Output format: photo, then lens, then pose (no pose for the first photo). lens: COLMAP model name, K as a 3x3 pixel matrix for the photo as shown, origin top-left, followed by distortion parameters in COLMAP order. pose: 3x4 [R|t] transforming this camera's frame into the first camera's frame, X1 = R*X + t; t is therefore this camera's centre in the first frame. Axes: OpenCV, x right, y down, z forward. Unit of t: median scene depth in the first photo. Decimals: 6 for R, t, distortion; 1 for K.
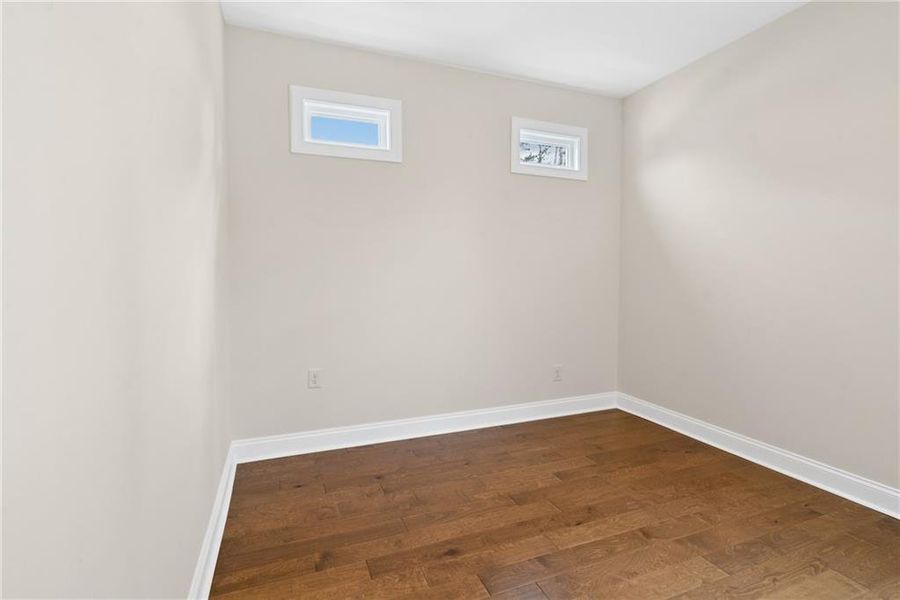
lens RADIAL K [[428.4, 0, 450.3], [0, 428.4, 296.0], [0, 0, 1]] dist [-0.001533, 0.000205]
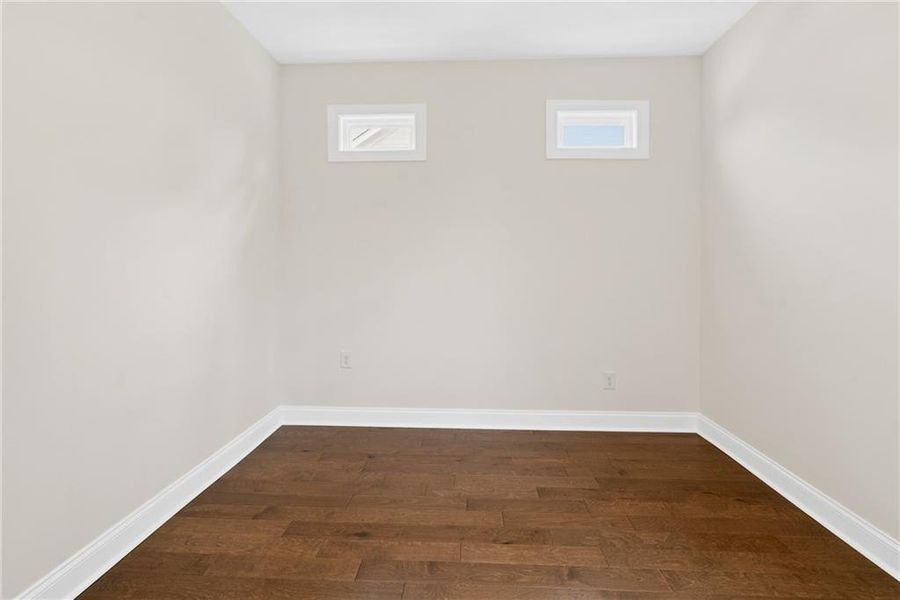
lens RADIAL K [[428.4, 0, 450.3], [0, 428.4, 296.0], [0, 0, 1]] dist [-0.001533, 0.000205]
pose [[0.914776, 0.035627, -0.402388, 0.438262], [-0.024588, 0.999167, 0.032568, -0.028324], [0.403213, -0.019898, 0.914890, 0.083826]]
